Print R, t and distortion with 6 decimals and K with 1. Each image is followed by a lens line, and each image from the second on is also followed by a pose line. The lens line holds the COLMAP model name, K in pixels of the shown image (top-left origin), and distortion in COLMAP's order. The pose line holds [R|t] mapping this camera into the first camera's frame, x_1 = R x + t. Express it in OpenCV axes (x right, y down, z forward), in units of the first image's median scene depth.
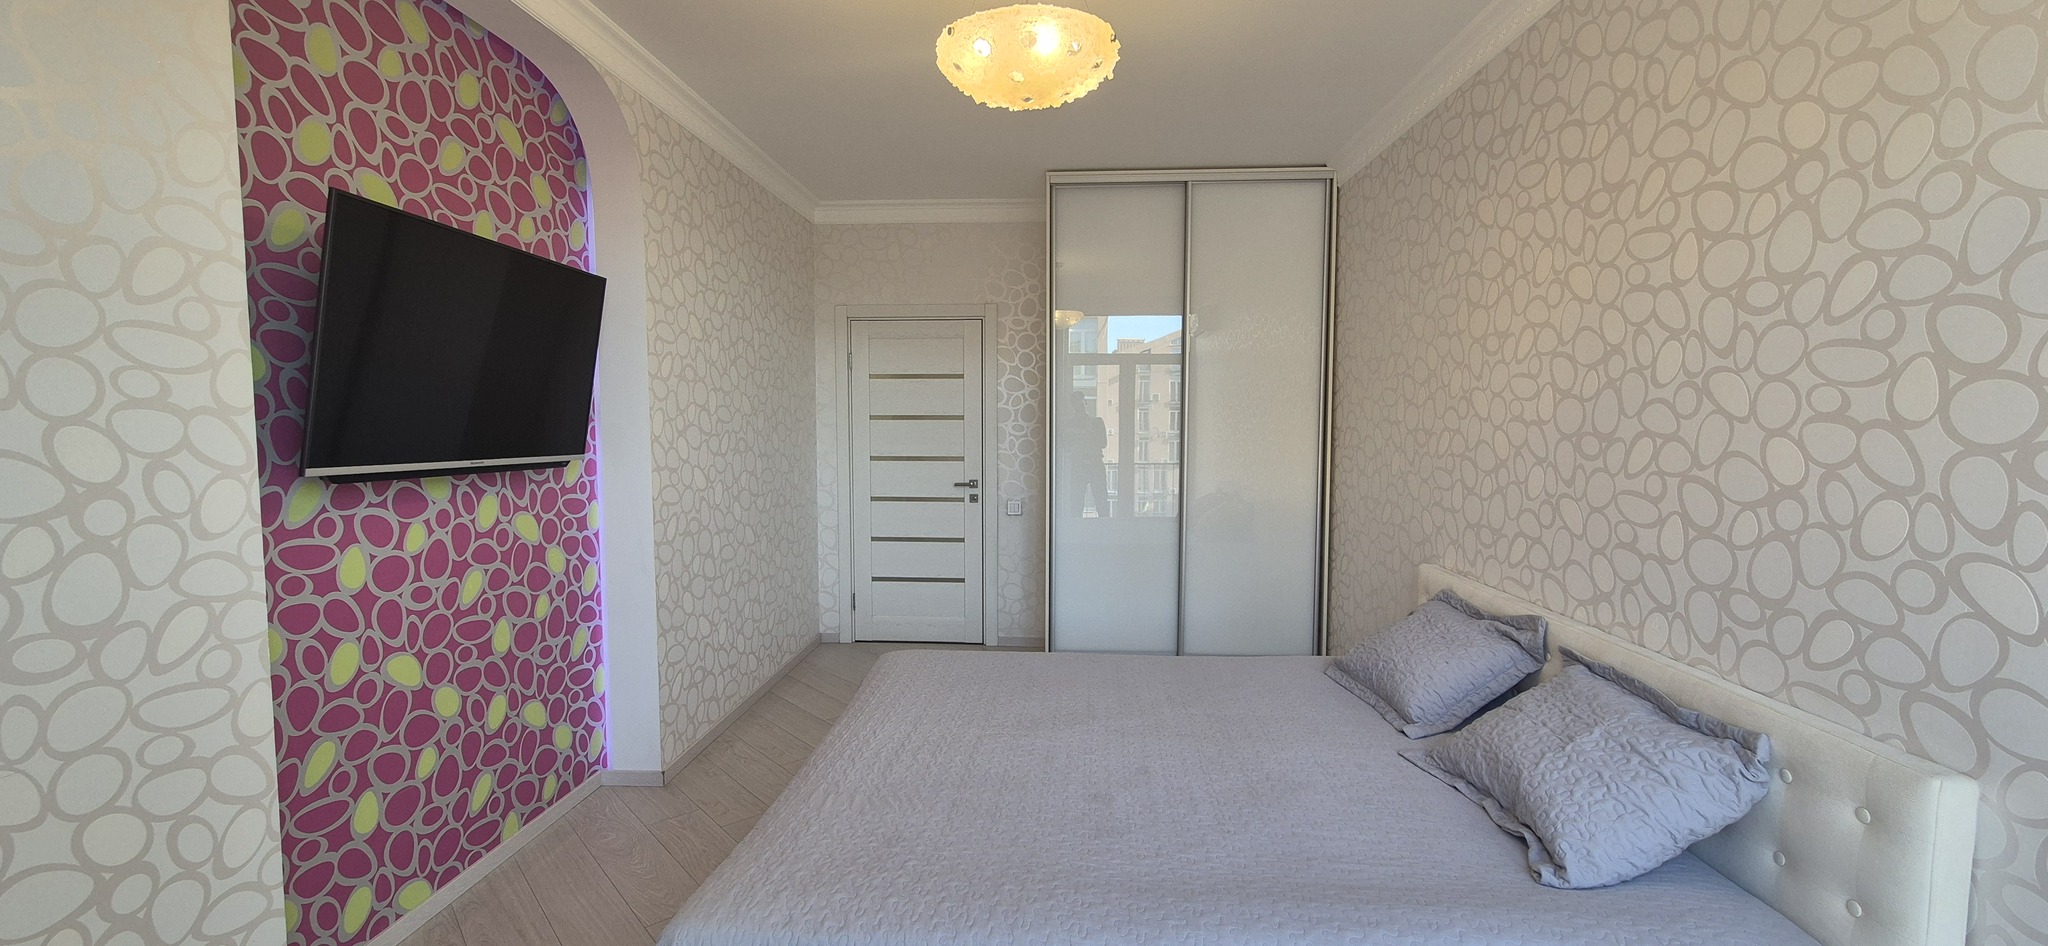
lens RADIAL K [[845.2, 0, 1009.2], [0, 845.2, 477.7], [0, 0, 1]] dist [-0.004658, 0.002970]
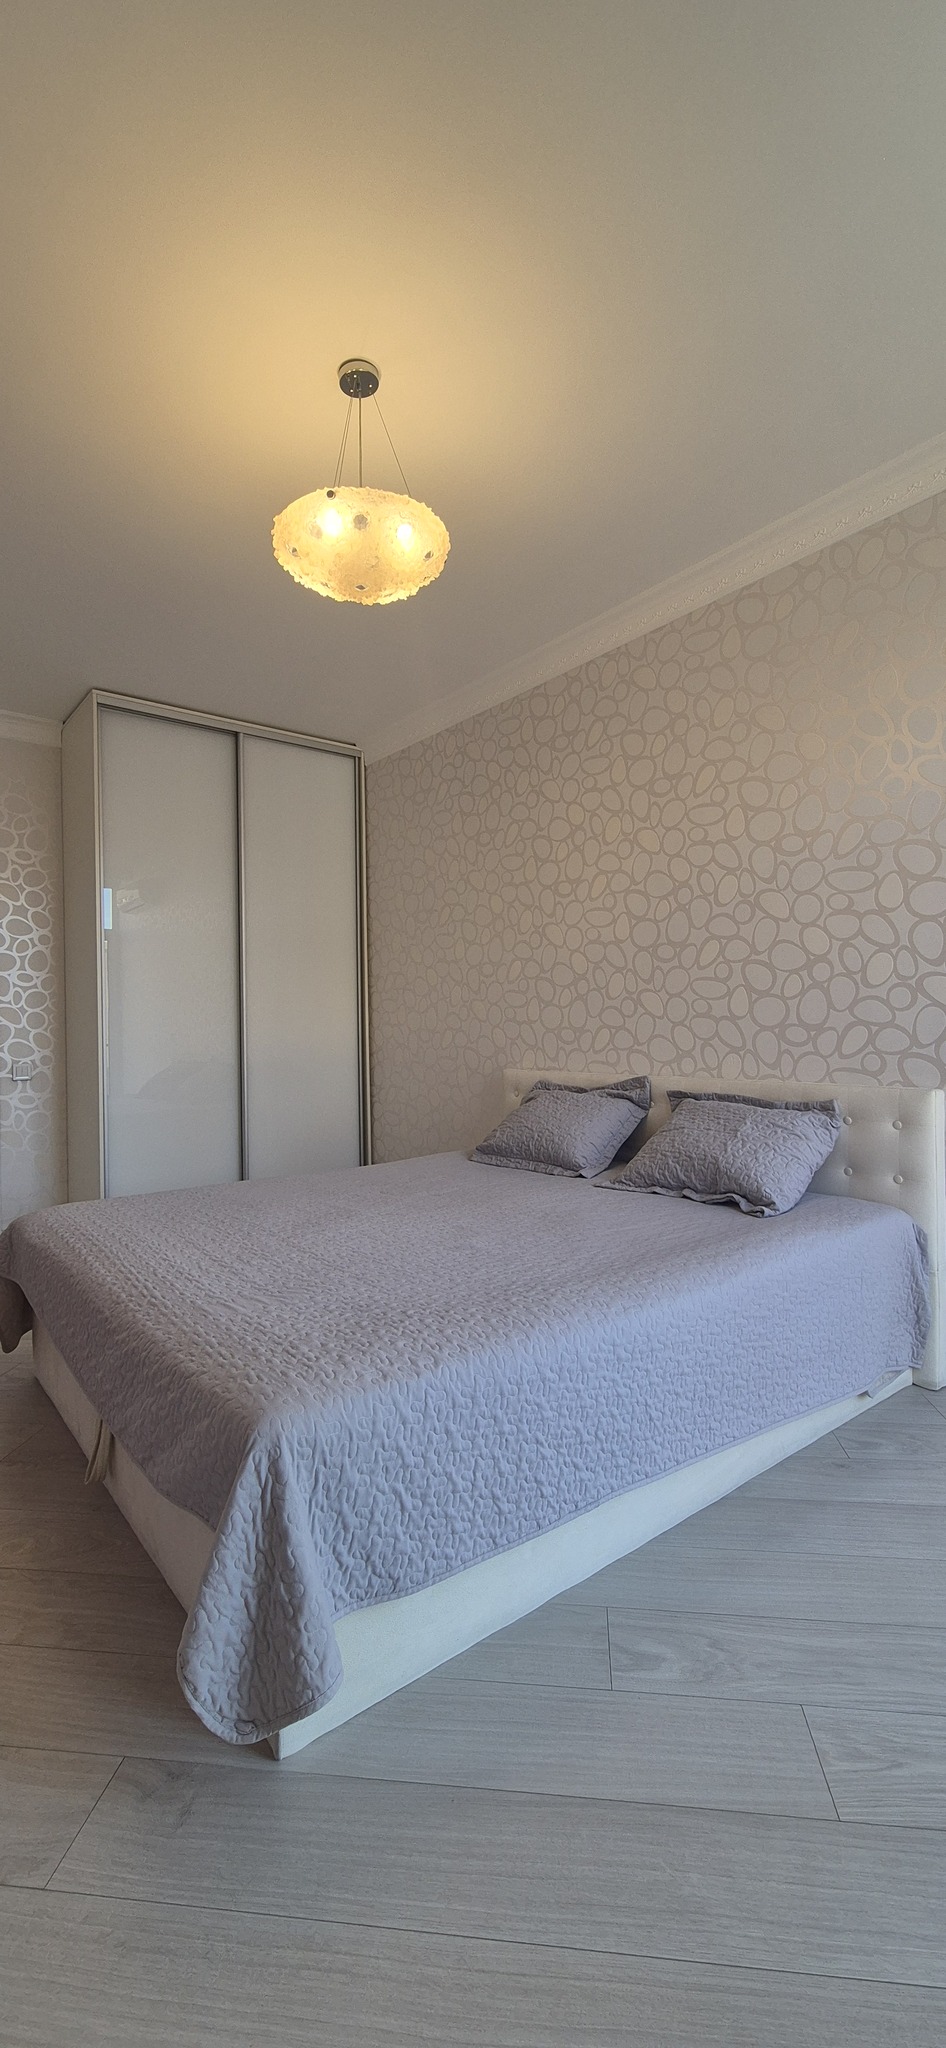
lens RADIAL K [[845.2, 0, 472.9], [0, 845.2, 1024.0], [0, 0, 1]] dist [-0.004658, 0.002970]
pose [[0.738363, -0.010338, 0.674324, -0.657342], [0.062671, 0.996608, -0.053344, 0.175107], [-0.671485, 0.081648, 0.736506, 0.210440]]
